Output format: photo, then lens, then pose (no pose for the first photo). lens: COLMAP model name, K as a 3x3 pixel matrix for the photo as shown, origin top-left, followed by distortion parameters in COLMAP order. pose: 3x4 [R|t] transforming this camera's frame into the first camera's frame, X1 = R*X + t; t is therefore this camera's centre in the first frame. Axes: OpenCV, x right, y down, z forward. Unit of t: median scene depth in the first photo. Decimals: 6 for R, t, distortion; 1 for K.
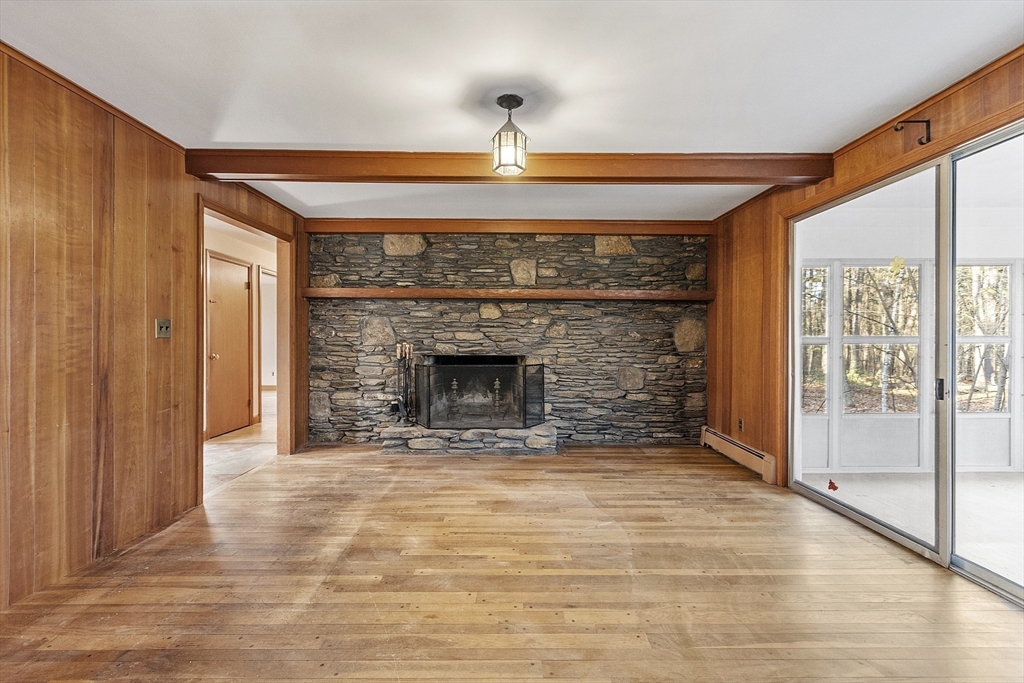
lens RADIAL K [[464.3, 0, 512.8], [0, 464.3, 341.1], [0, 0, 1]] dist [0.001807, -0.000021]
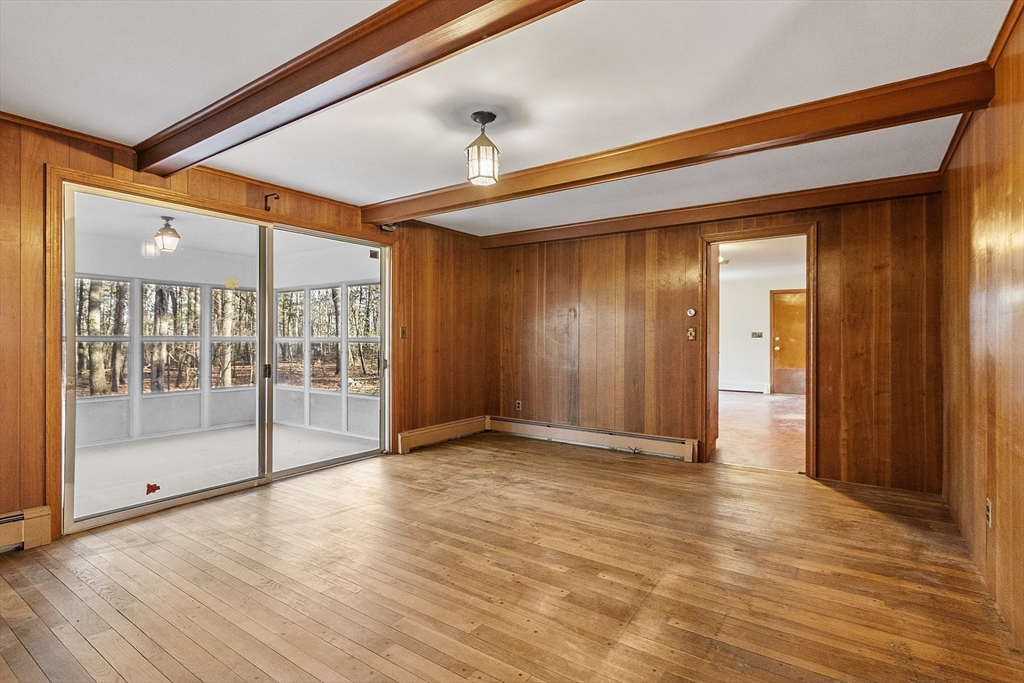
lens RADIAL K [[494.9, 0, 515.4], [0, 494.9, 348.2], [0, 0, 1]] dist [-0.001370, -0.000094]
pose [[-0.819350, -0.014171, 0.573119, -0.729827], [0.000003, 0.999694, 0.024722, -0.013661], [-0.573294, 0.020258, -0.819099, 1.935914]]
